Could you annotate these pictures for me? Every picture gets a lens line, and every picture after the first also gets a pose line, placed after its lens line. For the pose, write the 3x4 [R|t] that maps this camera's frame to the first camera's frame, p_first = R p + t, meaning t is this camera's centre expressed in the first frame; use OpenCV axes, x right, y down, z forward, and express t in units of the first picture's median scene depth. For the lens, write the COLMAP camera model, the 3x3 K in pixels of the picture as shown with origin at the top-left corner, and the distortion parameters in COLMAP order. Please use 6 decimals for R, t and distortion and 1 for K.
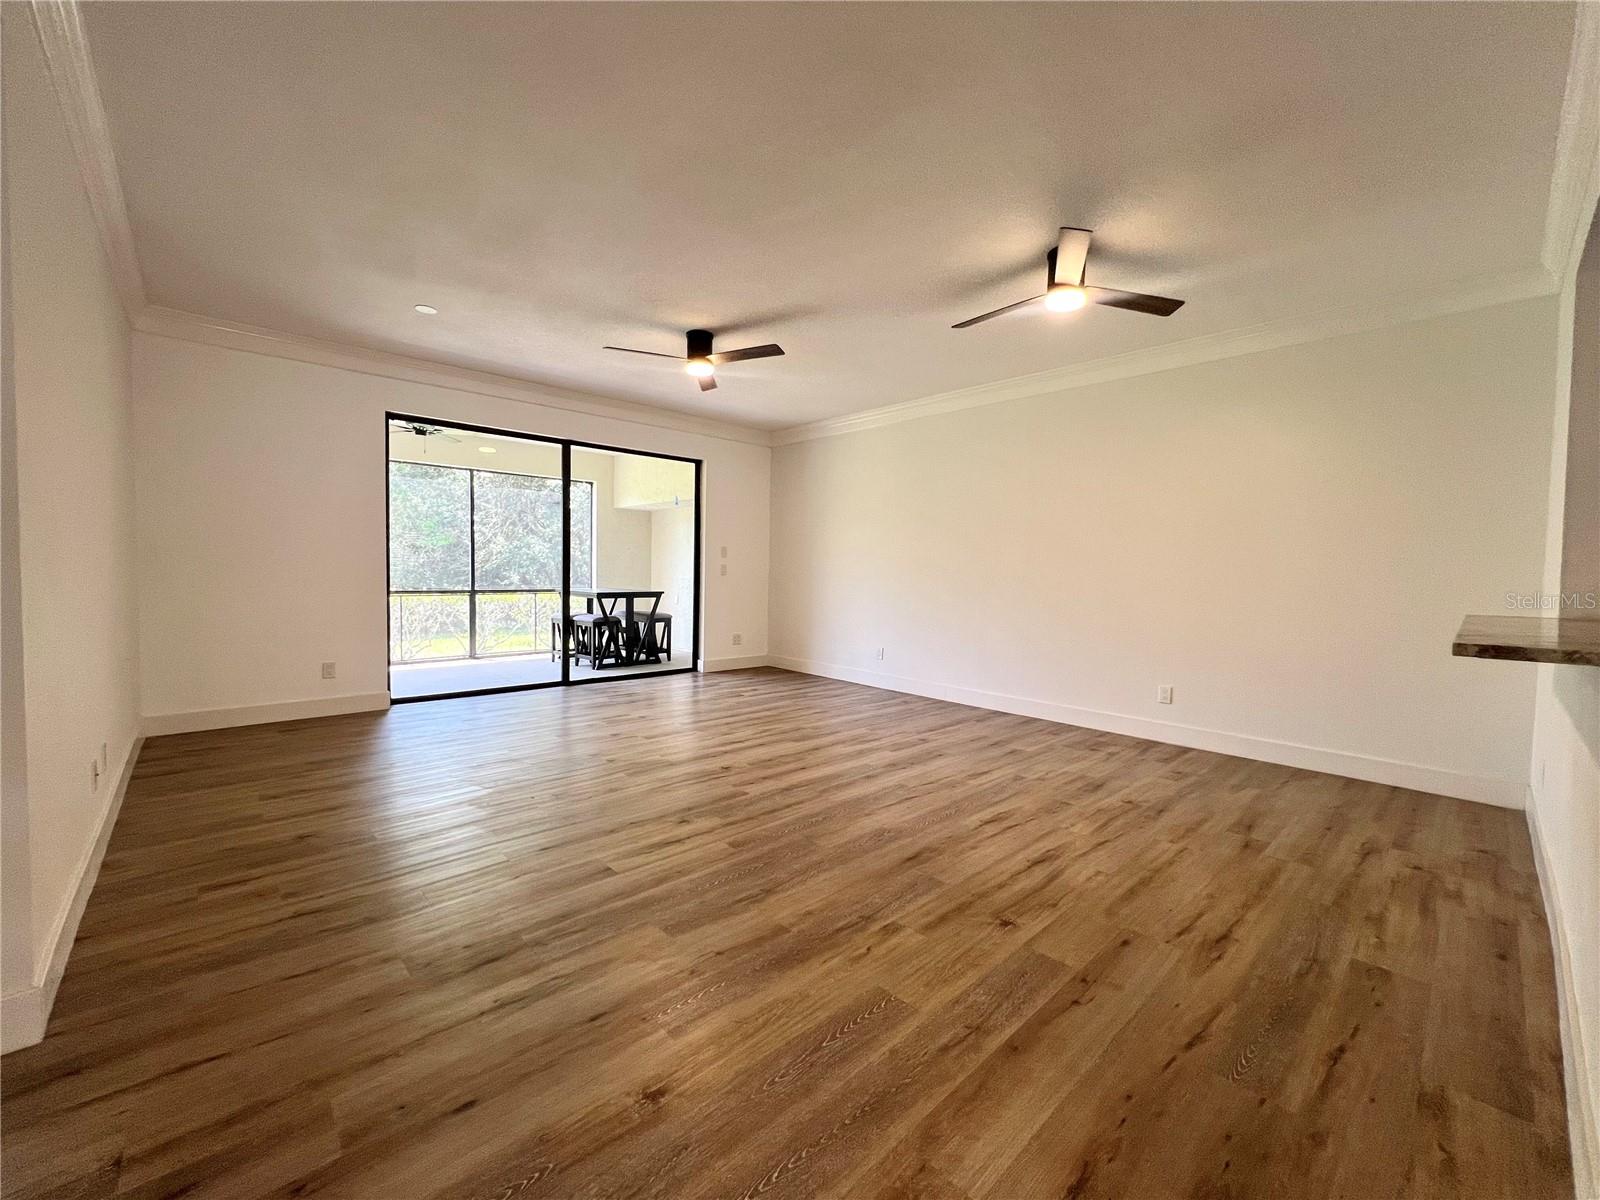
lens RADIAL K [[643.1, 0, 794.9], [0, 643.1, 595.8], [0, 0, 1]] dist [-0.000922, -0.000041]
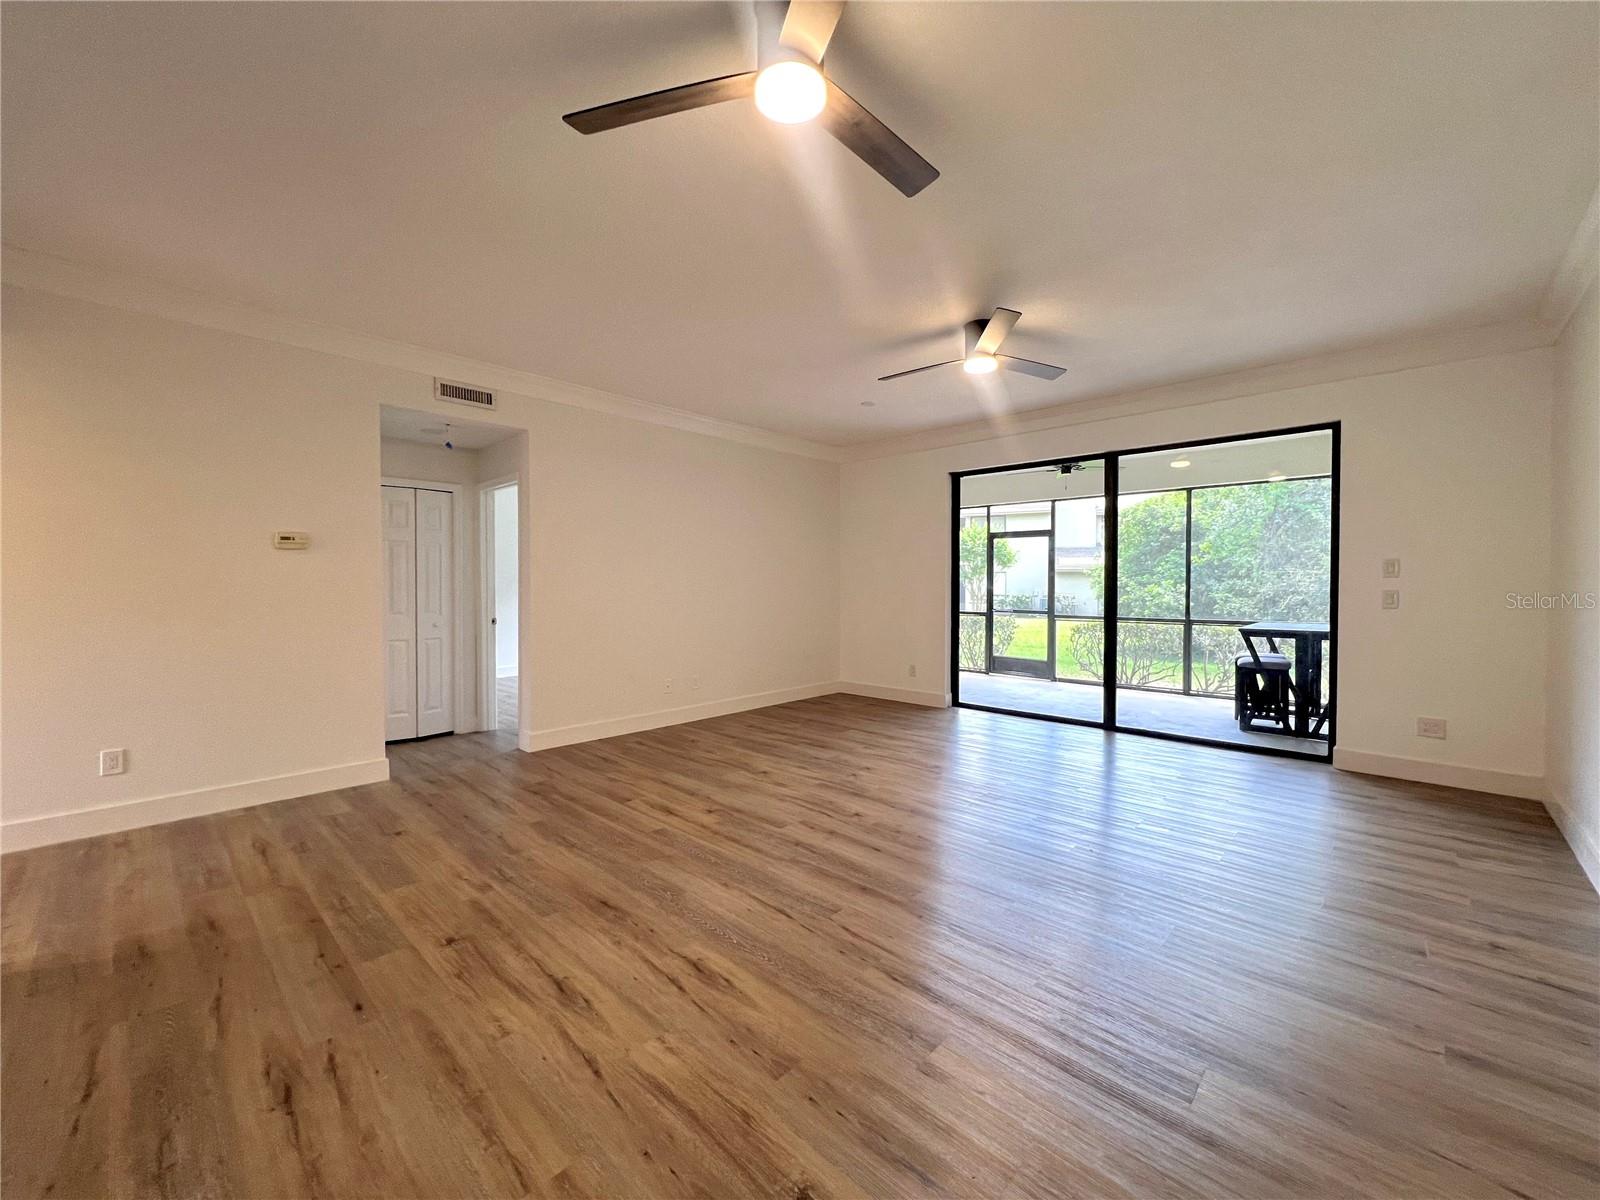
lens RADIAL K [[643.1, 0, 804.1], [0, 643.1, 590.6], [0, 0, 1]] dist [-0.000922, -0.000041]
pose [[0.066512, -0.006839, -0.997762, 1.009710], [-0.040318, 0.999141, -0.009536, -0.051846], [0.996971, 0.040862, 0.066179, 1.057768]]
